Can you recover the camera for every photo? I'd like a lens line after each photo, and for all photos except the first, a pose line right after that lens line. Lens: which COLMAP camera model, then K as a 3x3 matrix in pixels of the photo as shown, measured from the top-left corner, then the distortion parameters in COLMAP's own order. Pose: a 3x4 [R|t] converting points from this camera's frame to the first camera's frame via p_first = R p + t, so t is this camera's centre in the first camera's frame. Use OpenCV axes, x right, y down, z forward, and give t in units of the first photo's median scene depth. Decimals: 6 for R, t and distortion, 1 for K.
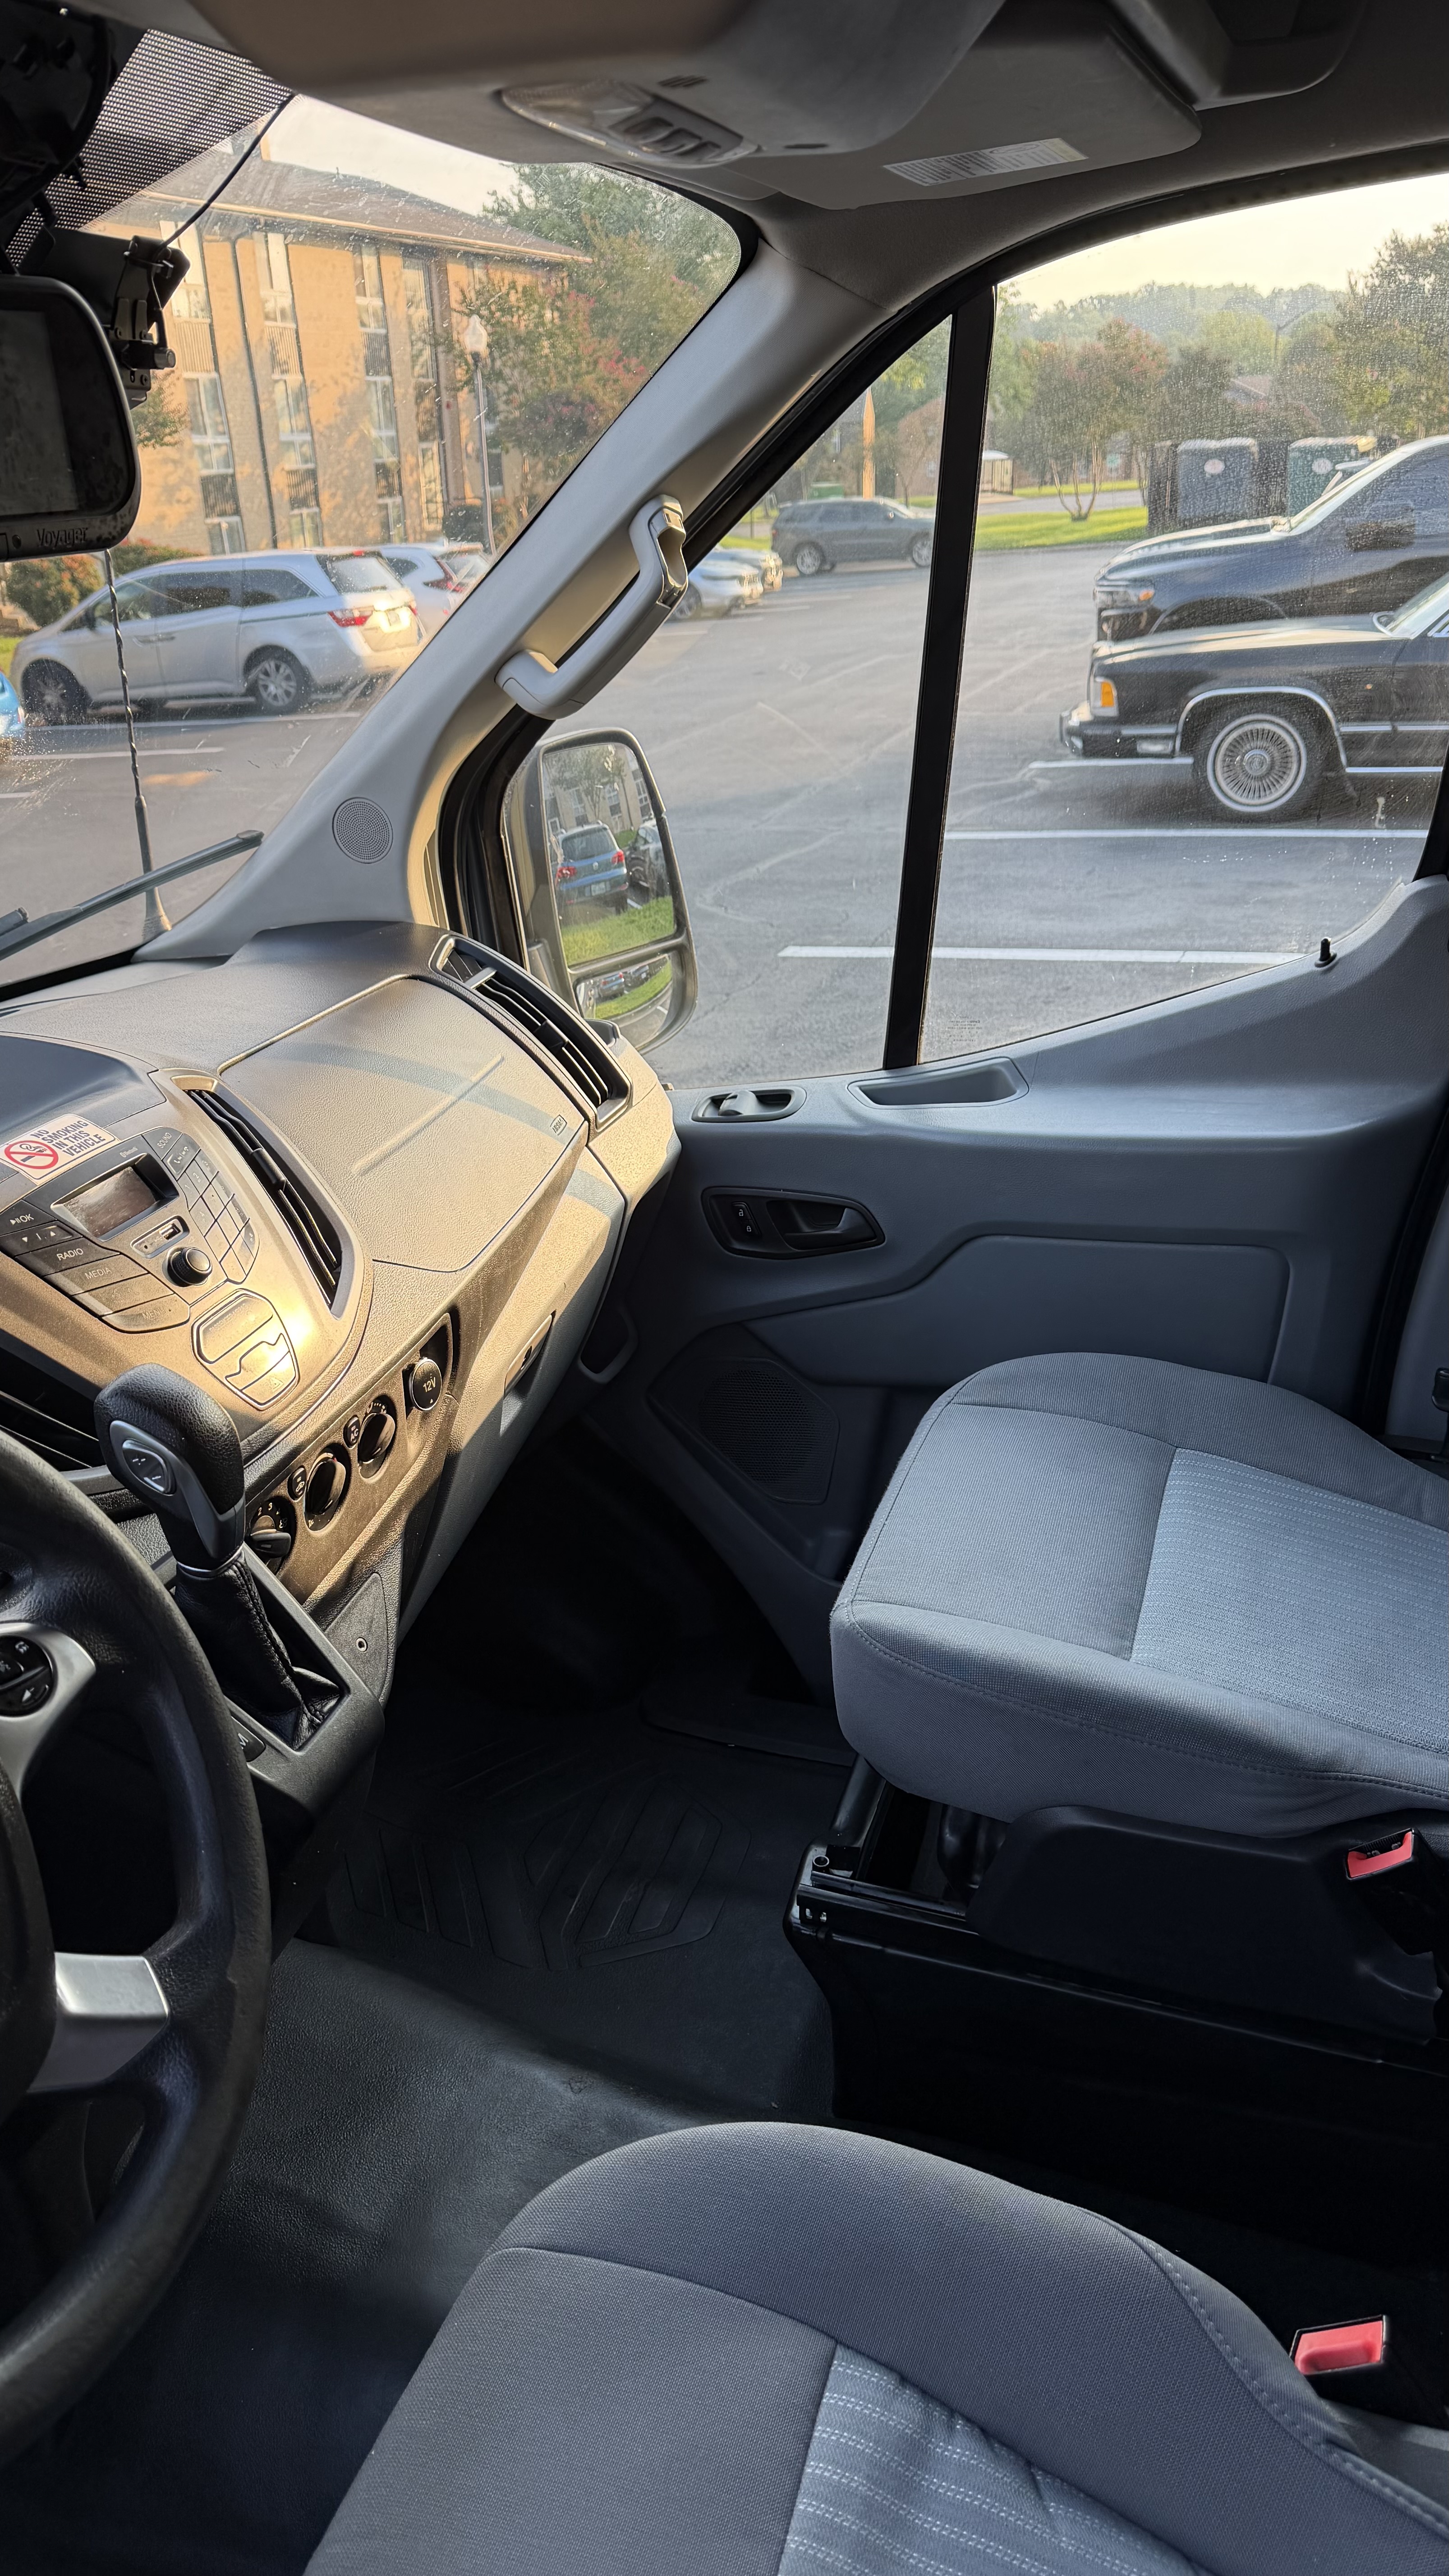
lens RADIAL K [[1827.3, 0, 724.5], [0, 1827.3, 1288.0], [0, 0, 1]] dist [0.172576, -0.376145]
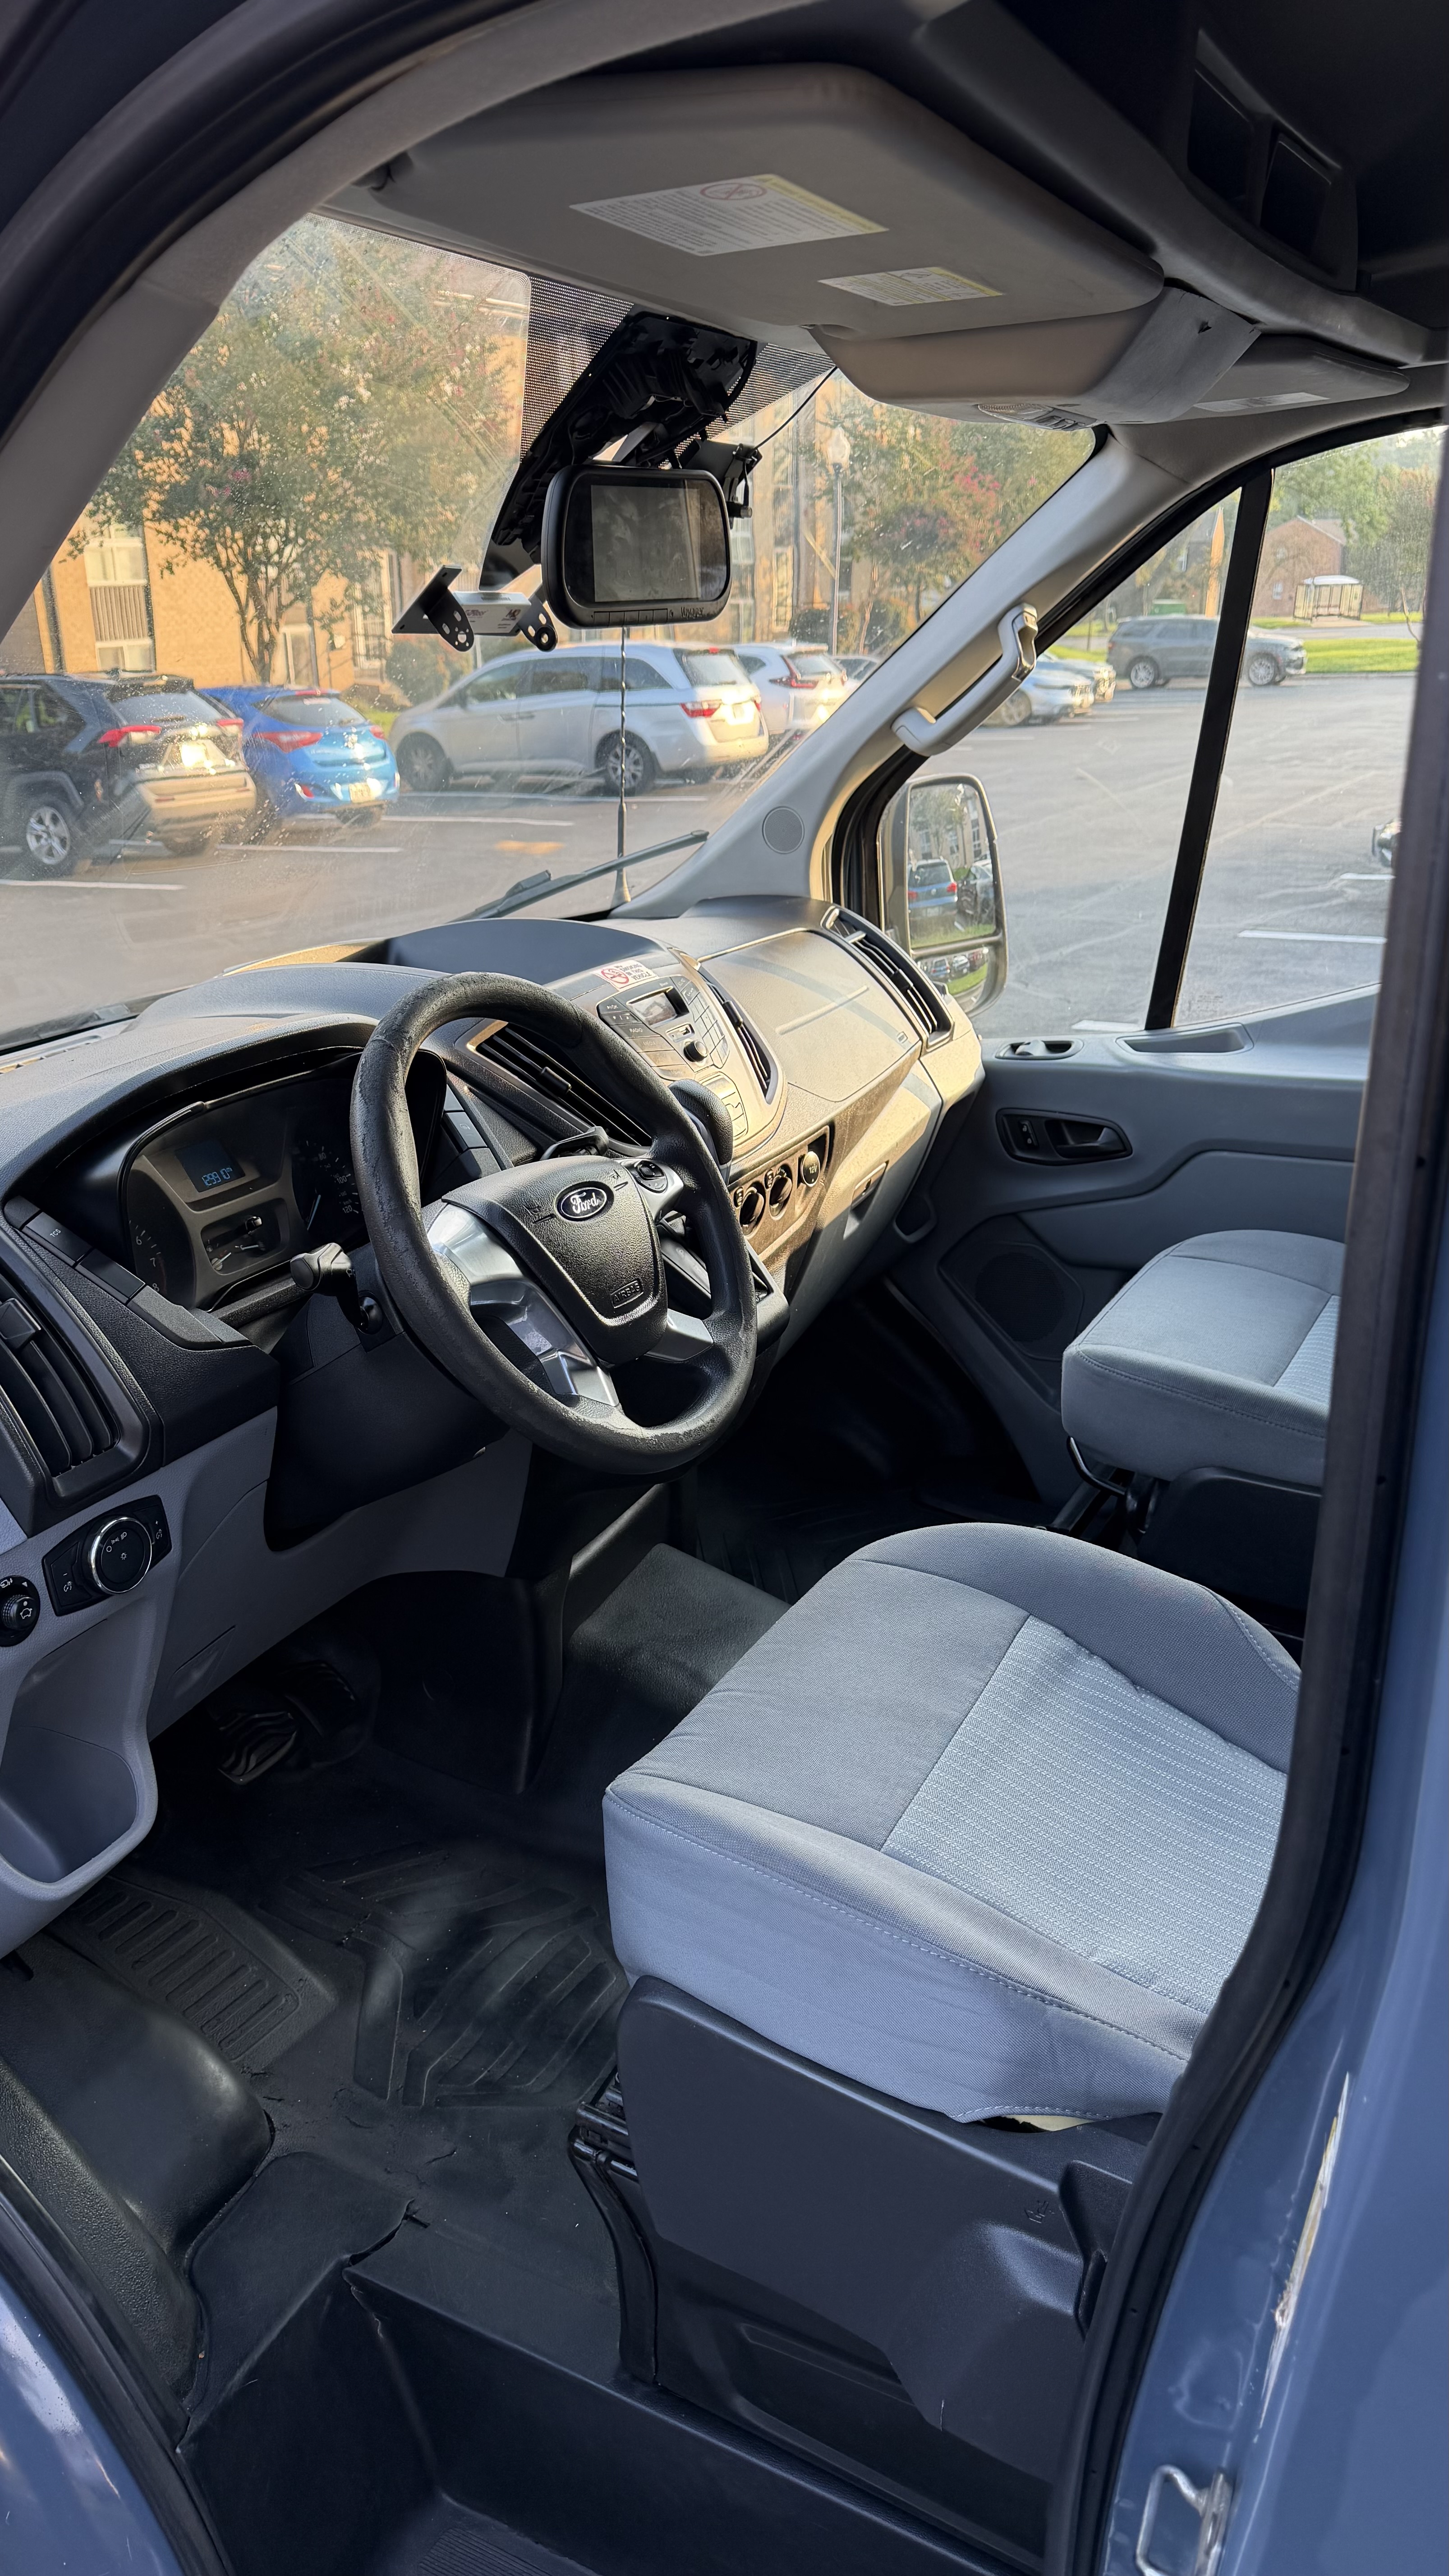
lens RADIAL K [[1769.8, 0, 724.5], [0, 1769.8, 1288.0], [0, 0, 1]] dist [0.172207, -0.380180]
pose [[0.984012, 0.097297, -0.149176, -0.001553], [-0.102992, 0.994201, -0.030926, 0.149351], [0.145302, 0.045795, 0.988327, -0.344901]]
